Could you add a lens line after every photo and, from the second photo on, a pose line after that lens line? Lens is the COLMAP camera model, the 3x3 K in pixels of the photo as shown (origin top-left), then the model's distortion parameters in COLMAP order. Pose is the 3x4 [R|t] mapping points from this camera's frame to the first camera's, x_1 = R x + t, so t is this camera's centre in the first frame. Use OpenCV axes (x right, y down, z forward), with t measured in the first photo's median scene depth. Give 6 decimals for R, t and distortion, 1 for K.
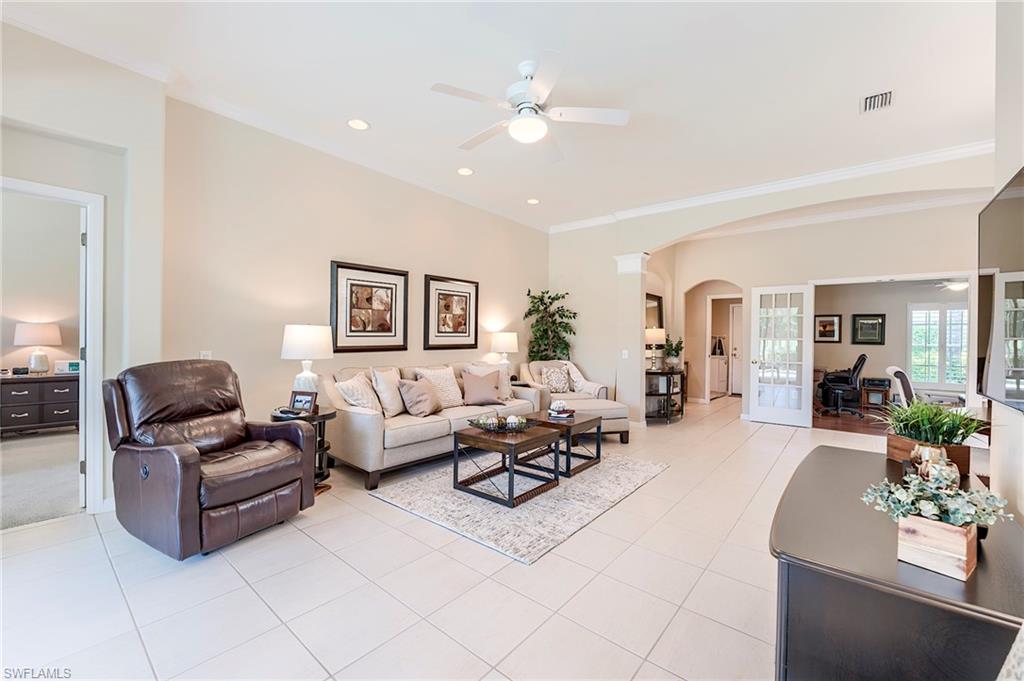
lens RADIAL K [[410.5, 0, 512.4], [0, 410.5, 339.2], [0, 0, 1]] dist [0.001662, -0.005069]
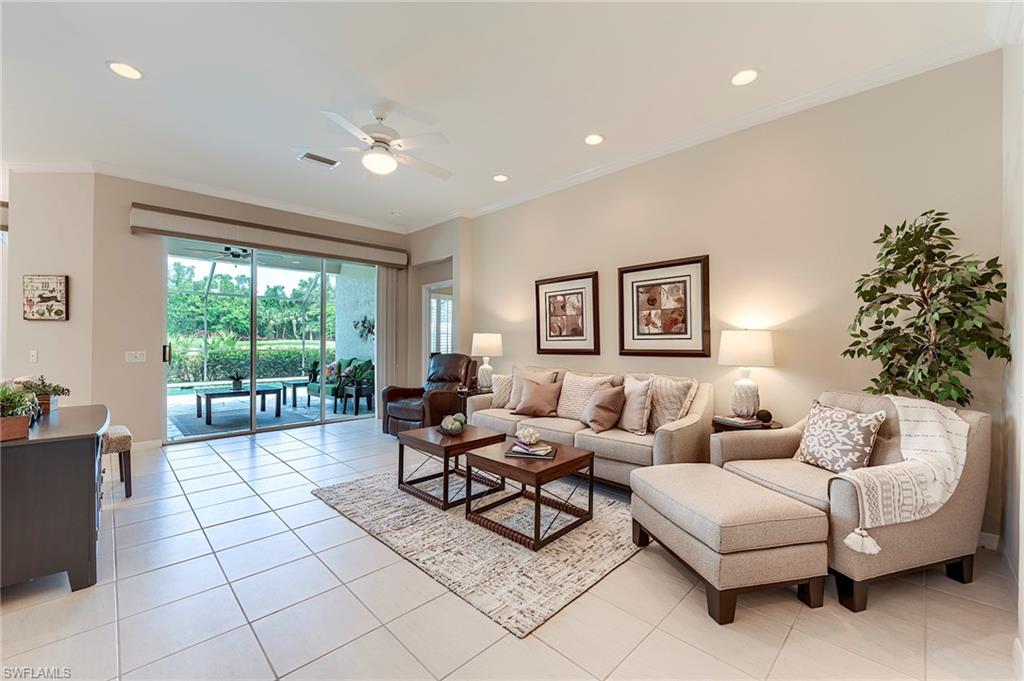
lens RADIAL K [[410.5, 0, 511.7], [0, 410.5, 339.7], [0, 0, 1]] dist [0.001662, -0.005069]
pose [[-0.100872, -0.017664, -0.994743, 0.607290], [-0.006831, 0.999831, -0.017062, 0.008740], [0.994876, 0.005074, -0.100976, 0.779346]]
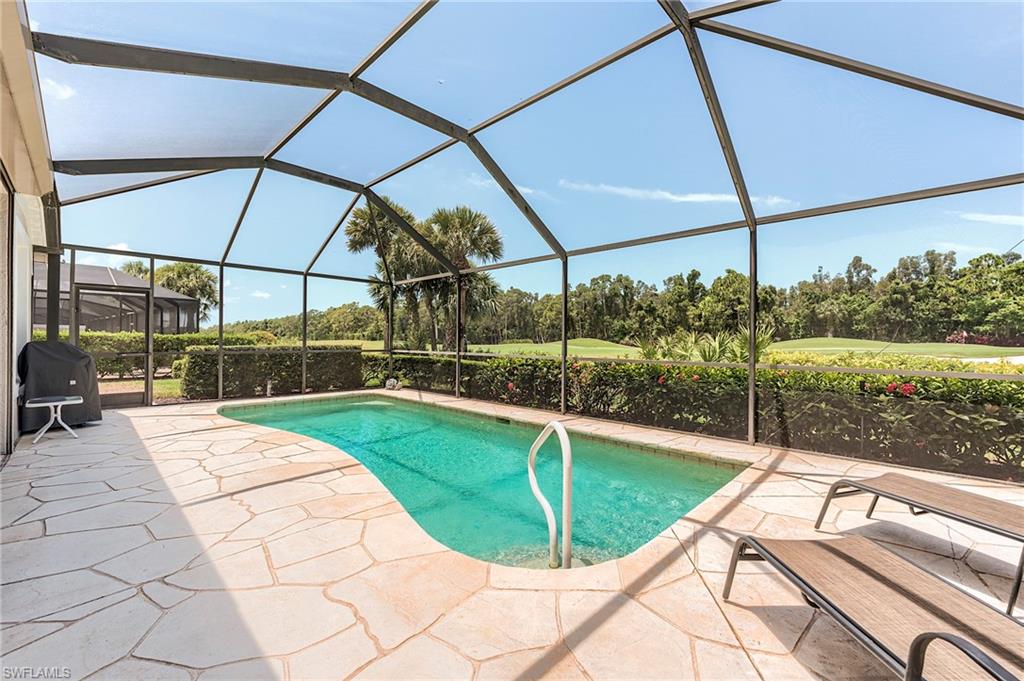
lens RADIAL K [[410.5, 0, 515.1], [0, 410.5, 339.8], [0, 0, 1]] dist [0.001662, -0.005069]
pose [[-0.997695, -0.022497, 0.064026, -1.381757], [-0.022665, 0.999741, -0.001897, -0.010420], [-0.063967, -0.003344, -0.997946, 0.165503]]
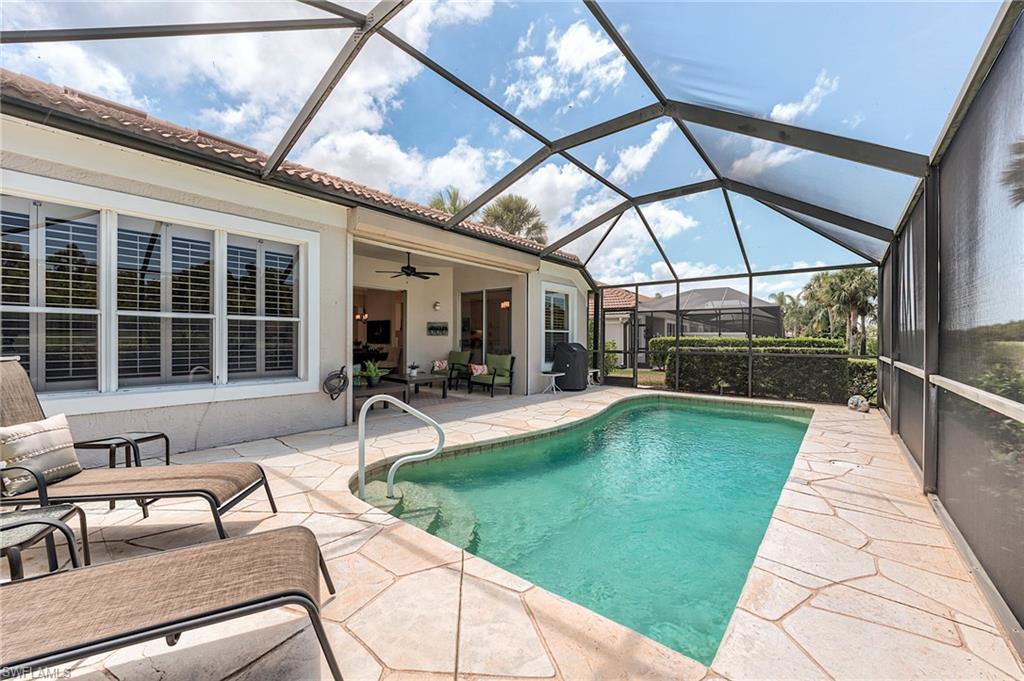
lens RADIAL K [[410.5, 0, 504.3], [0, 410.5, 337.9], [0, 0, 1]] dist [0.001662, -0.005069]
pose [[-0.003167, -0.011084, 0.999934, -2.214462], [-0.010309, 0.999886, 0.011051, -0.022095], [-0.999942, -0.010273, -0.003281, -0.632995]]
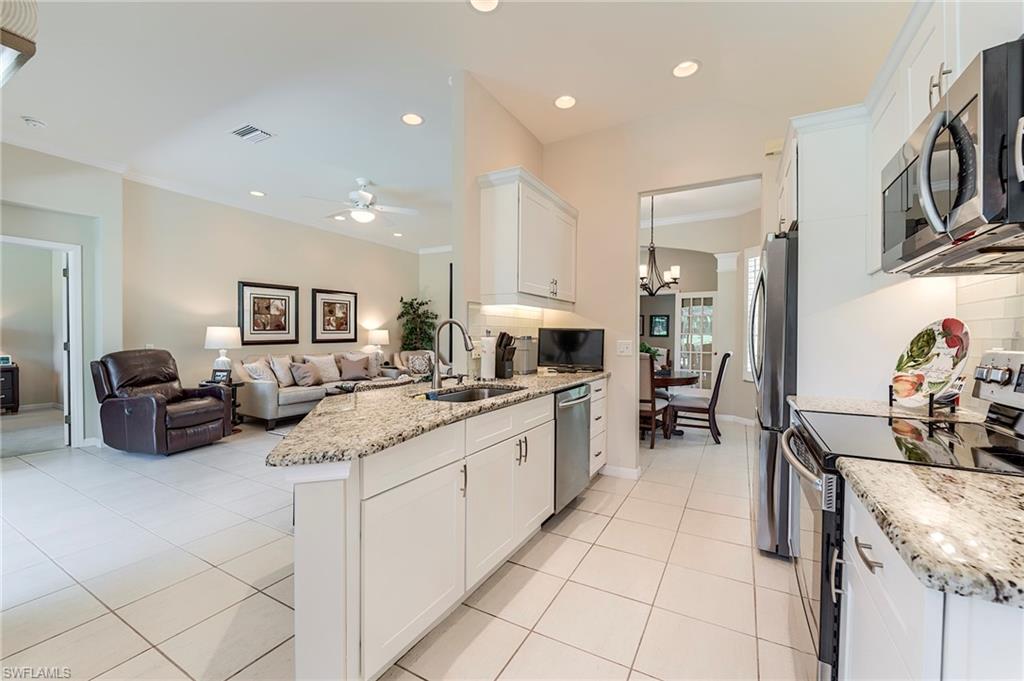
lens RADIAL K [[410.5, 0, 513.0], [0, 410.5, 339.3], [0, 0, 1]] dist [0.001662, -0.005069]
pose [[0.982444, -0.010040, 0.186287, 0.173734], [0.007854, 0.999891, 0.012468, 0.001191], [-0.186392, -0.010786, 0.982416, -0.440809]]
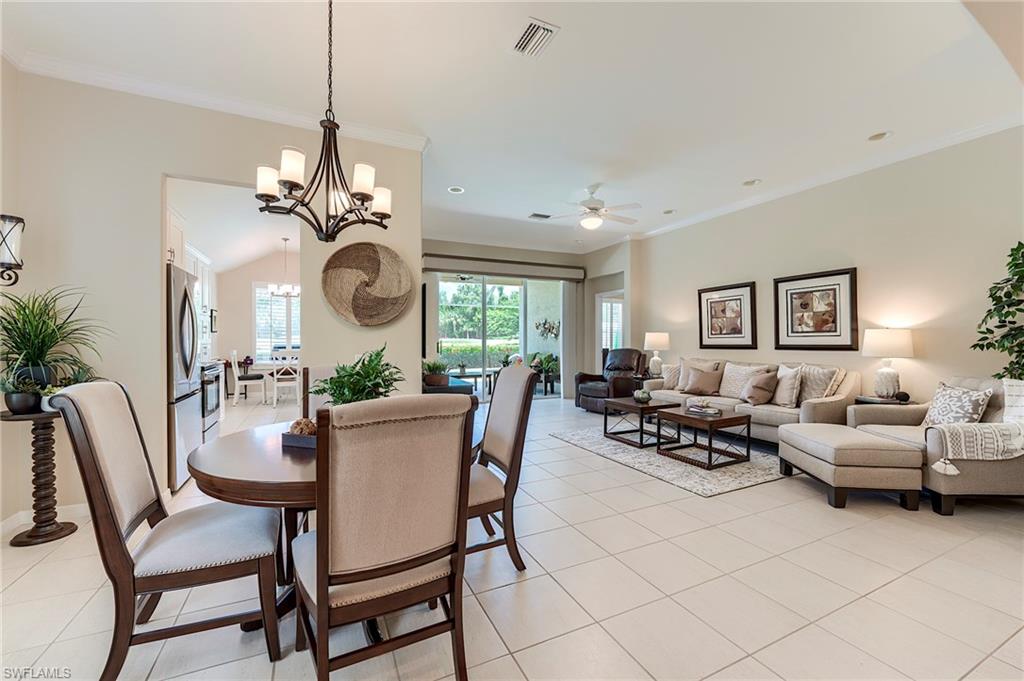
lens RADIAL K [[410.5, 0, 513.3], [0, 410.5, 341.2], [0, 0, 1]] dist [0.001662, -0.005069]
pose [[-0.421100, -0.007478, -0.906983, 0.942845], [-0.005229, 0.999969, -0.005817, 0.013036], [0.906999, 0.002293, -0.421127, 0.753120]]
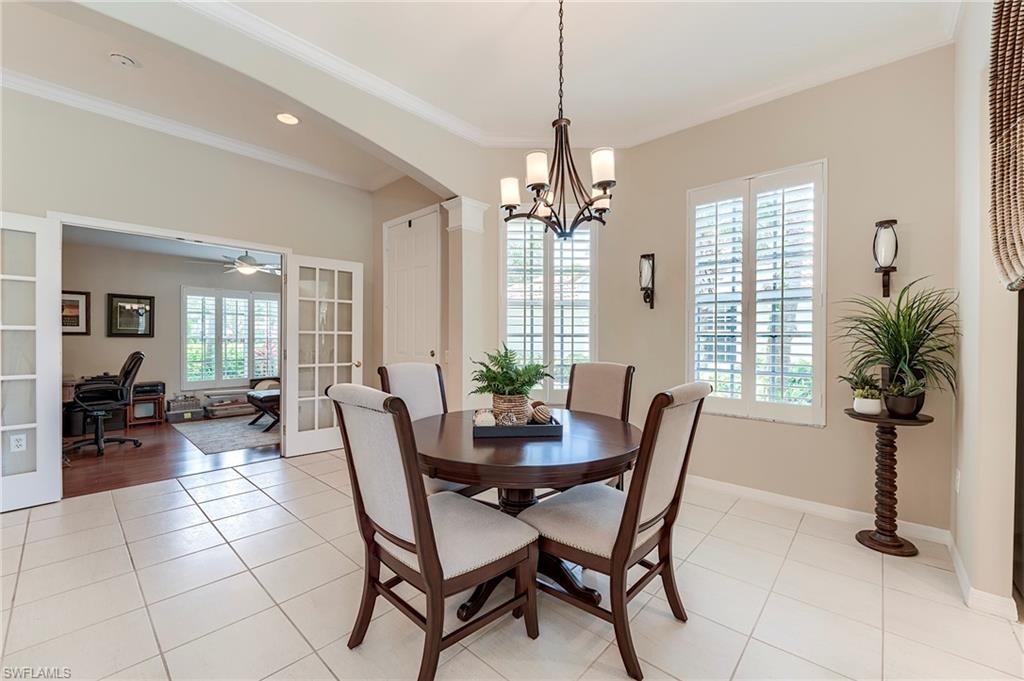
lens RADIAL K [[410.5, 0, 511.0], [0, 410.5, 340.5], [0, 0, 1]] dist [0.001662, -0.005069]
pose [[0.047026, -0.018528, 0.998722, 0.277376], [-0.003741, 0.999818, 0.018724, 0.004391], [-0.998887, -0.004616, 0.046948, 0.461507]]
